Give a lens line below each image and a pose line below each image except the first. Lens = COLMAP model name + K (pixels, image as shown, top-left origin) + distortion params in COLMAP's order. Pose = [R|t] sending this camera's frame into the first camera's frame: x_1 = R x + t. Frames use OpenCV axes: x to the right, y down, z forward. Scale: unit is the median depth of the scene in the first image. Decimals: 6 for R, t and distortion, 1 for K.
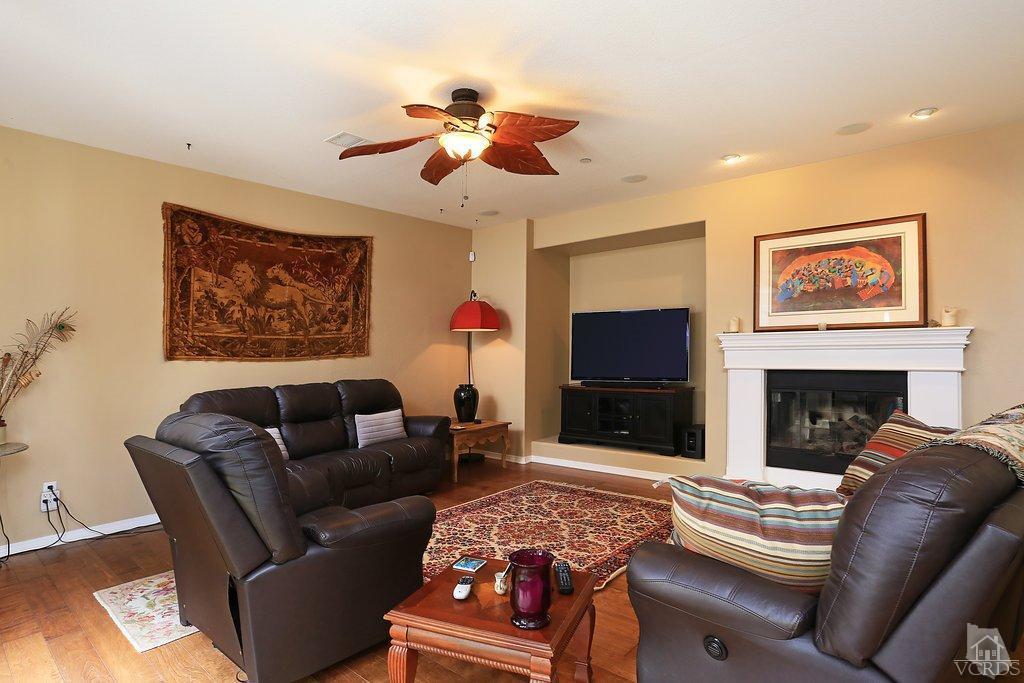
lens RADIAL K [[536.0, 0, 522.4], [0, 536.0, 338.2], [0, 0, 1]] dist [-0.031249, 0.005799]
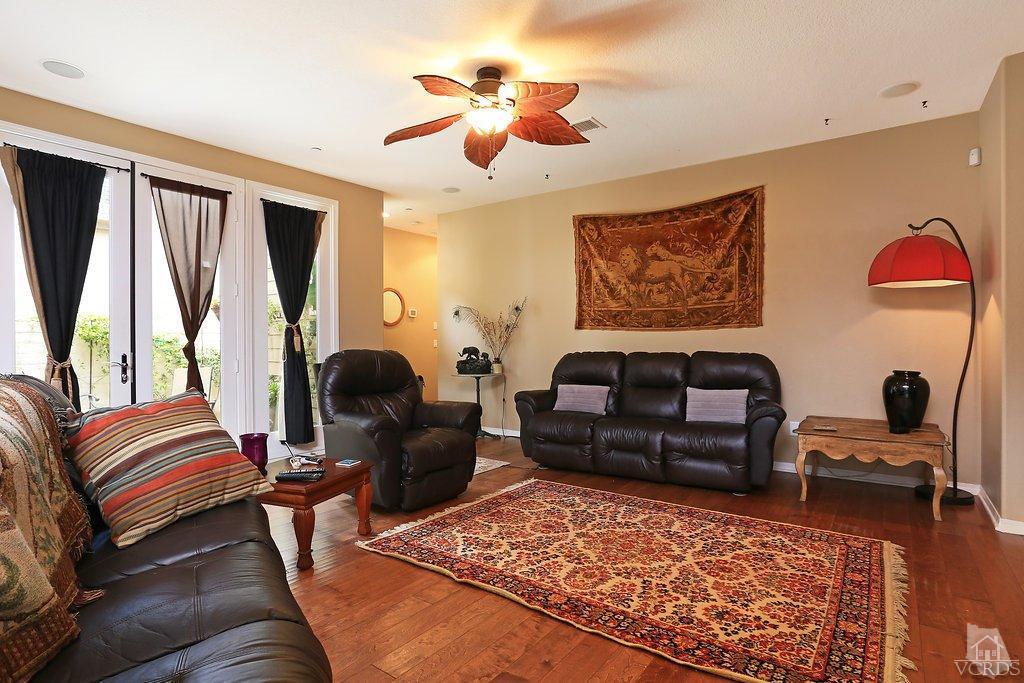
lens RADIAL K [[536.0, 0, 519.2], [0, 536.0, 347.8], [0, 0, 1]] dist [-0.031249, 0.005799]
pose [[0.059373, 0.028757, -0.997822, 0.655541], [0.019611, 0.999358, 0.029968, 0.041159], [0.998043, -0.021347, 0.058771, 0.683897]]
